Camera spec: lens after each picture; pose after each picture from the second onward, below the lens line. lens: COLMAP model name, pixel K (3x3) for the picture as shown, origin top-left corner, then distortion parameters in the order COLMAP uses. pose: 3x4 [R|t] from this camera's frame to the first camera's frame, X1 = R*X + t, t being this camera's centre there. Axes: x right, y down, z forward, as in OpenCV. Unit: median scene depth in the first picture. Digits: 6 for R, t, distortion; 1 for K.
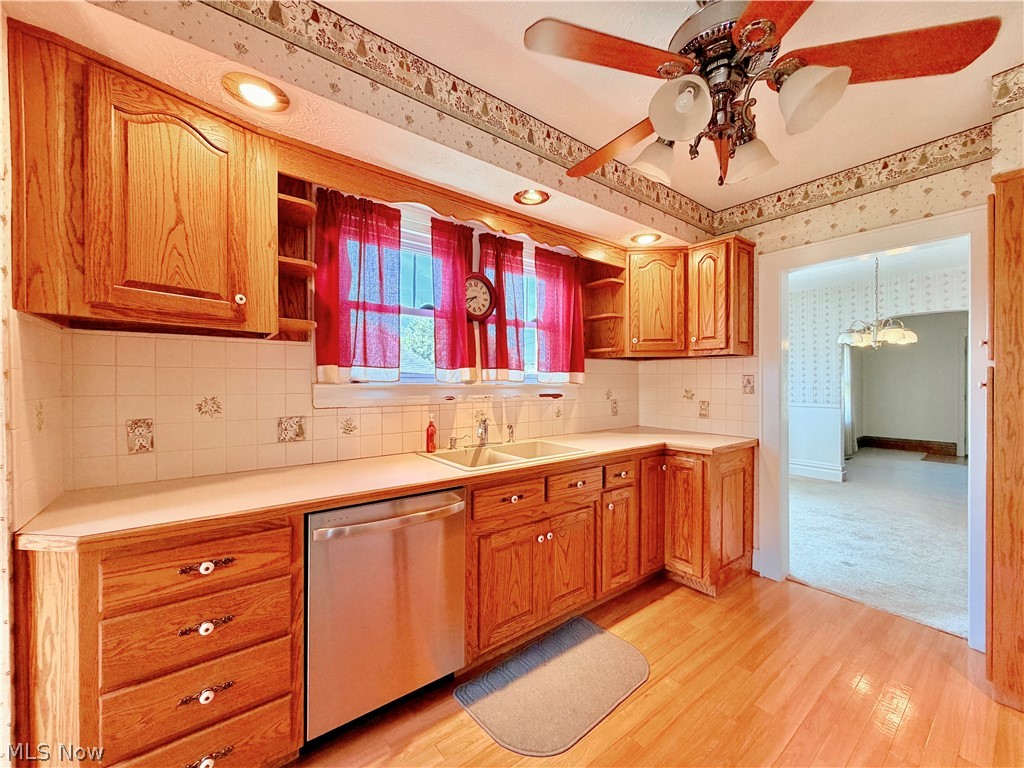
lens RADIAL K [[405.2, 0, 512.0], [0, 405.2, 384.0], [0, 0, 1]] dist [-0.001664, 0.000227]
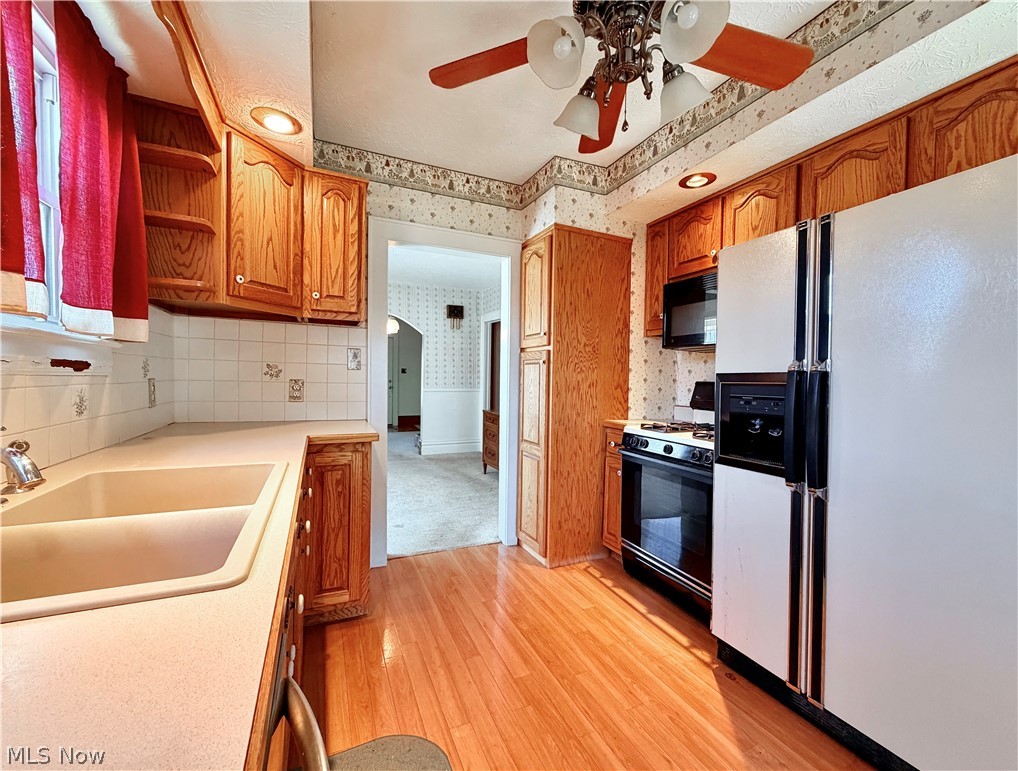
lens RADIAL K [[423.4, 0, 509.0], [0, 423.4, 385.5], [0, 0, 1]] dist [0.000536, 0.000024]
pose [[0.231466, -0.013860, 0.972744, -0.239874], [-0.011163, 0.999795, 0.016902, 0.040514], [-0.972779, -0.014771, 0.231264, 0.482317]]
